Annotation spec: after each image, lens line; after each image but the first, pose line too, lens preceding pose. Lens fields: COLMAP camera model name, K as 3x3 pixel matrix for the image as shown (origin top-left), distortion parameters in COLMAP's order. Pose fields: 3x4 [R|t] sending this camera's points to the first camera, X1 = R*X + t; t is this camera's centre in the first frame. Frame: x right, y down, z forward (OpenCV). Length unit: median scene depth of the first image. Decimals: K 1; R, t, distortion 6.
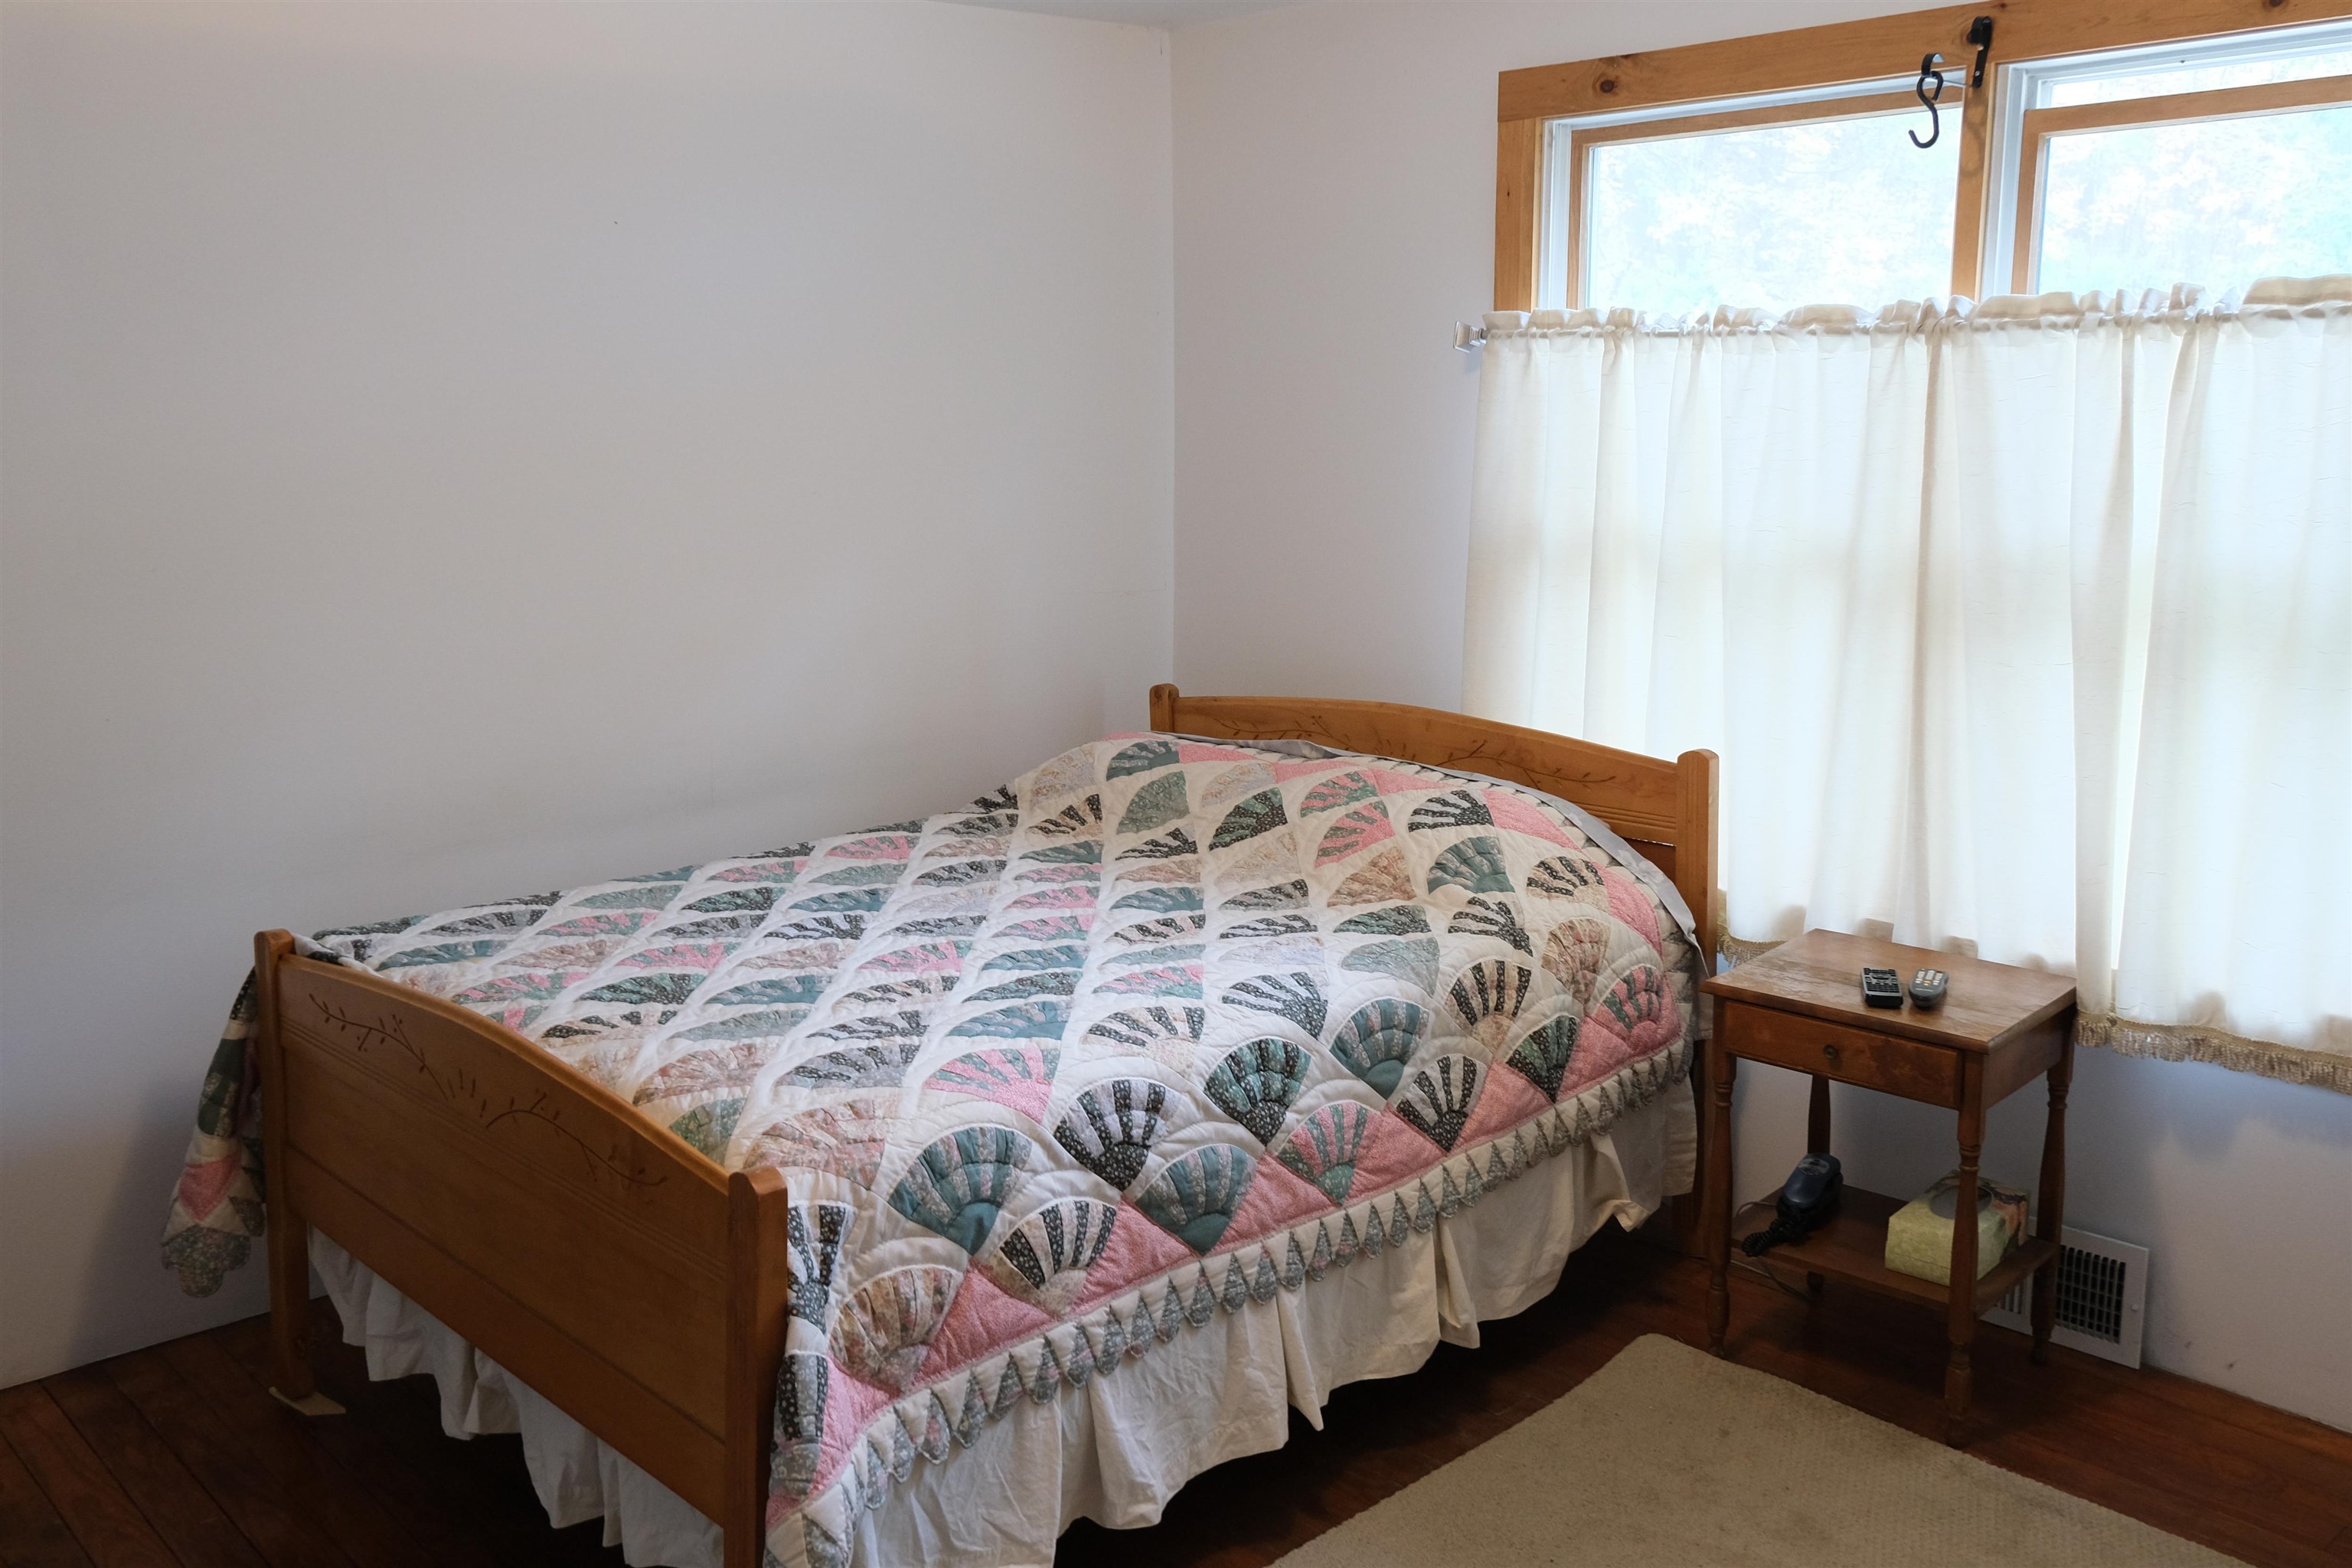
lens RADIAL K [[2016.2, 0, 1186.5], [0, 2016.2, 777.2], [0, 0, 1]] dist [0.001993, 0.015677]
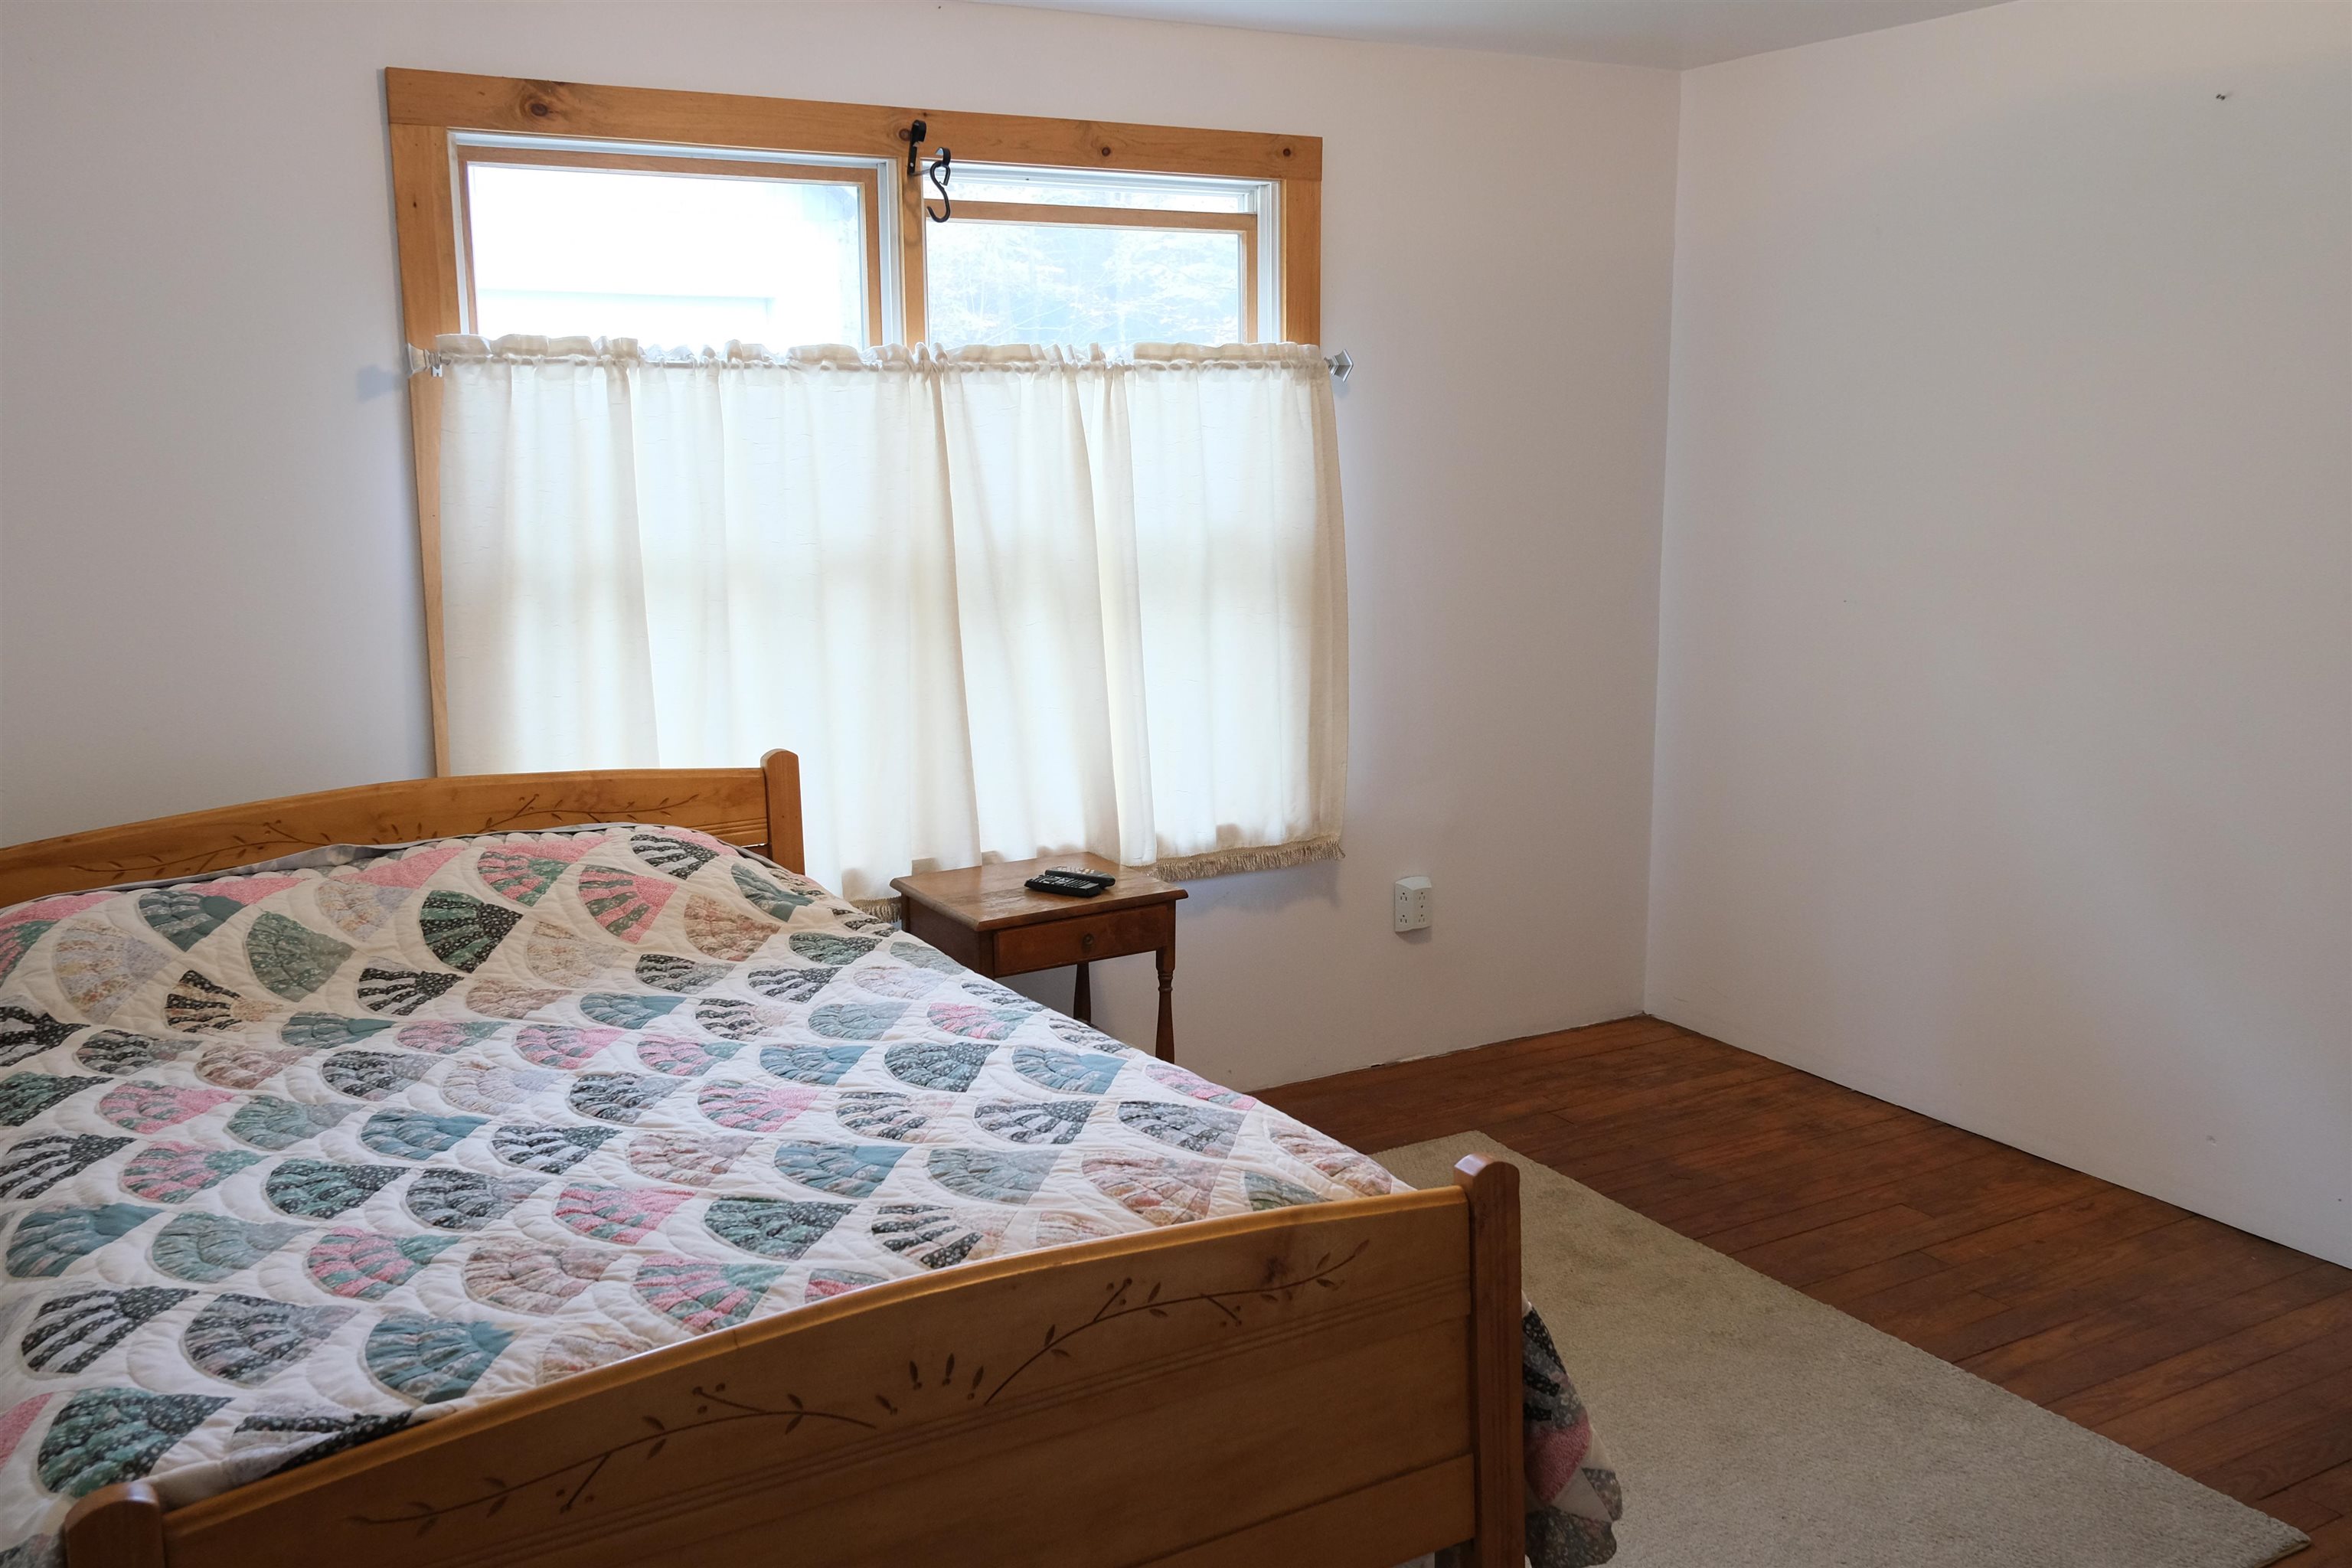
lens RADIAL K [[2019.3, 0, 1210.0], [0, 2019.3, 789.0], [0, 0, 1]] dist [-0.010162, -0.007971]
pose [[0.216809, -0.176843, 0.960063, -0.790540], [0.187179, 0.972739, 0.136908, -0.104660], [-0.958101, 0.150020, 0.244000, 0.550765]]
